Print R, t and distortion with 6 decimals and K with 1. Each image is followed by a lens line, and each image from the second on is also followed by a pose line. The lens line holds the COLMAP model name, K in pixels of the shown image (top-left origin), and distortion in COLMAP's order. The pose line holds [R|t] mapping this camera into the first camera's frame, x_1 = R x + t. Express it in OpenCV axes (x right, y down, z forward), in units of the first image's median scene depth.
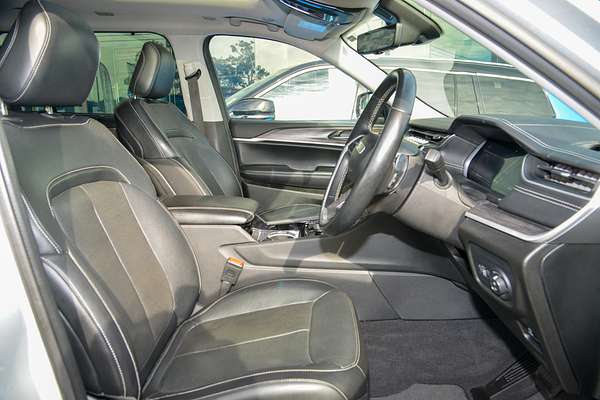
lens RADIAL K [[444.1, 0, 302.7], [0, 444.1, 201.2], [0, 0, 1]] dist [-0.111905, 0.060126]
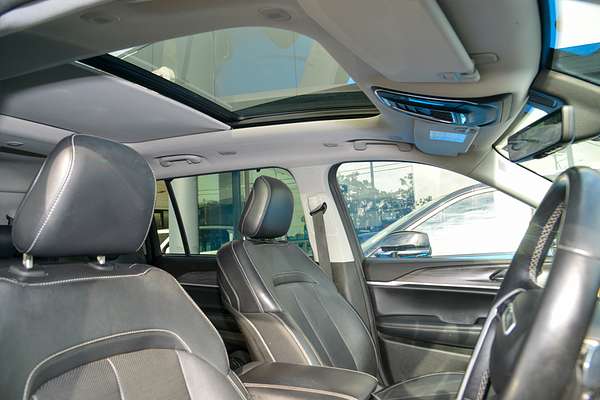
lens RADIAL K [[444.1, 0, 300.0], [0, 444.1, 201.7], [0, 0, 1]] dist [-0.111905, 0.060126]
pose [[0.921245, -0.078530, -0.380973, 0.053794], [-0.036050, 0.957957, -0.284639, -0.050149], [0.387308, 0.275957, 0.879682, 0.202986]]
